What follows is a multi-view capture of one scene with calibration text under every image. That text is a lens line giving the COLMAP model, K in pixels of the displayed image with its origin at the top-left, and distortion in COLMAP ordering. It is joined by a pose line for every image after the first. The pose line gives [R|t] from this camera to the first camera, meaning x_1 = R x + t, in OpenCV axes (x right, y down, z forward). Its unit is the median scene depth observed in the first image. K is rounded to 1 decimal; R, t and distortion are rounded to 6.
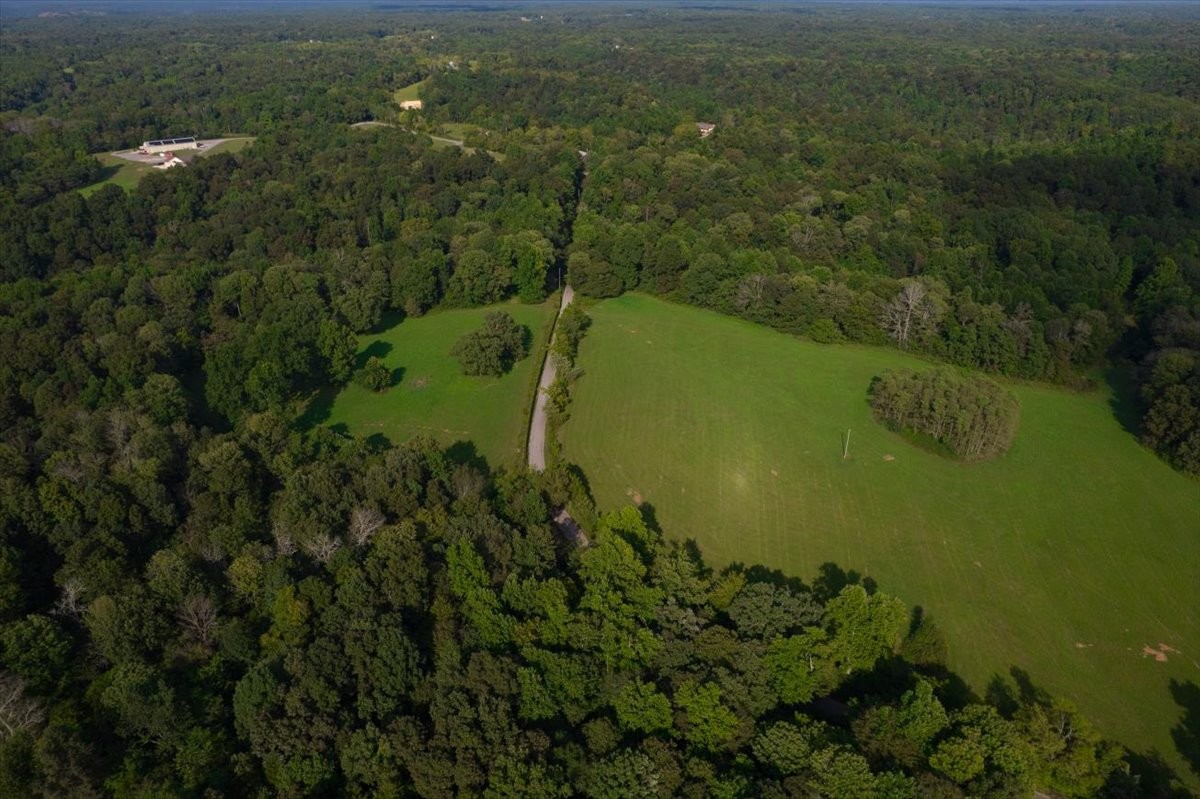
lens RADIAL K [[802.2, 0, 587.0], [0, 802.2, 403.4], [0, 0, 1]] dist [-0.080760, 0.076777]
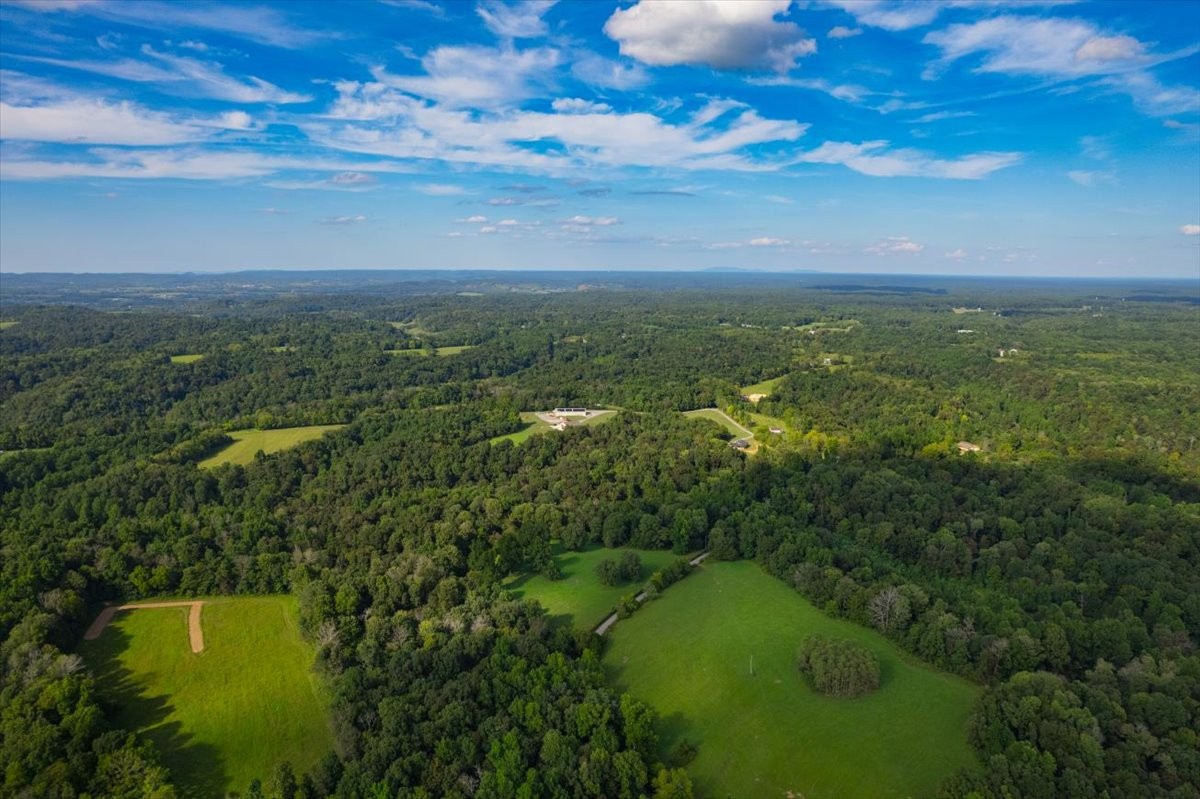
lens RADIAL K [[802.2, 0, 587.0], [0, 802.2, 403.4], [0, 0, 1]] dist [-0.080760, 0.076777]
pose [[0.847621, 0.098552, -0.521370, 0.679418], [-0.253499, 0.938421, -0.234743, 0.012577], [0.466130, 0.331140, 0.820408, -0.562081]]
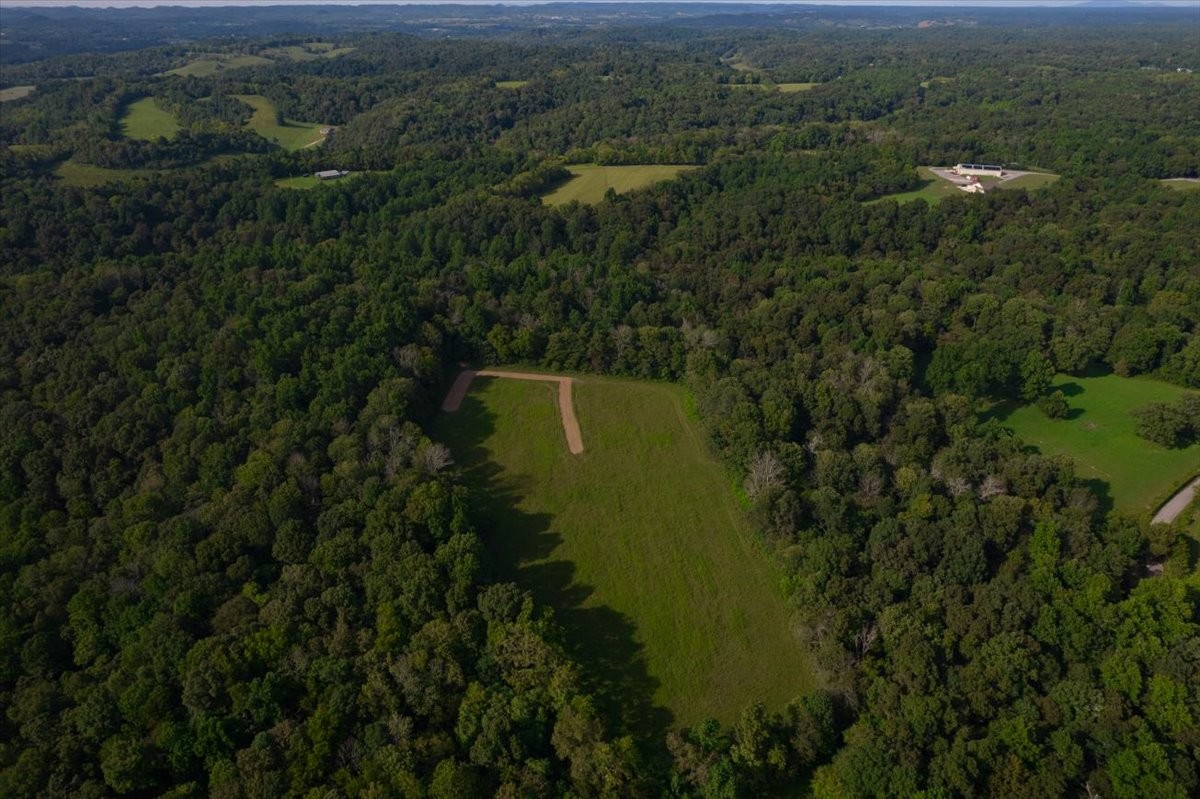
lens RADIAL K [[802.2, 0, 587.0], [0, 802.2, 403.4], [0, 0, 1]] dist [-0.080760, 0.076777]
pose [[0.605327, 0.368301, -0.705644, 0.145736], [-0.372492, 0.914523, 0.157786, 0.037840], [0.703441, 0.167335, 0.690775, -0.335753]]
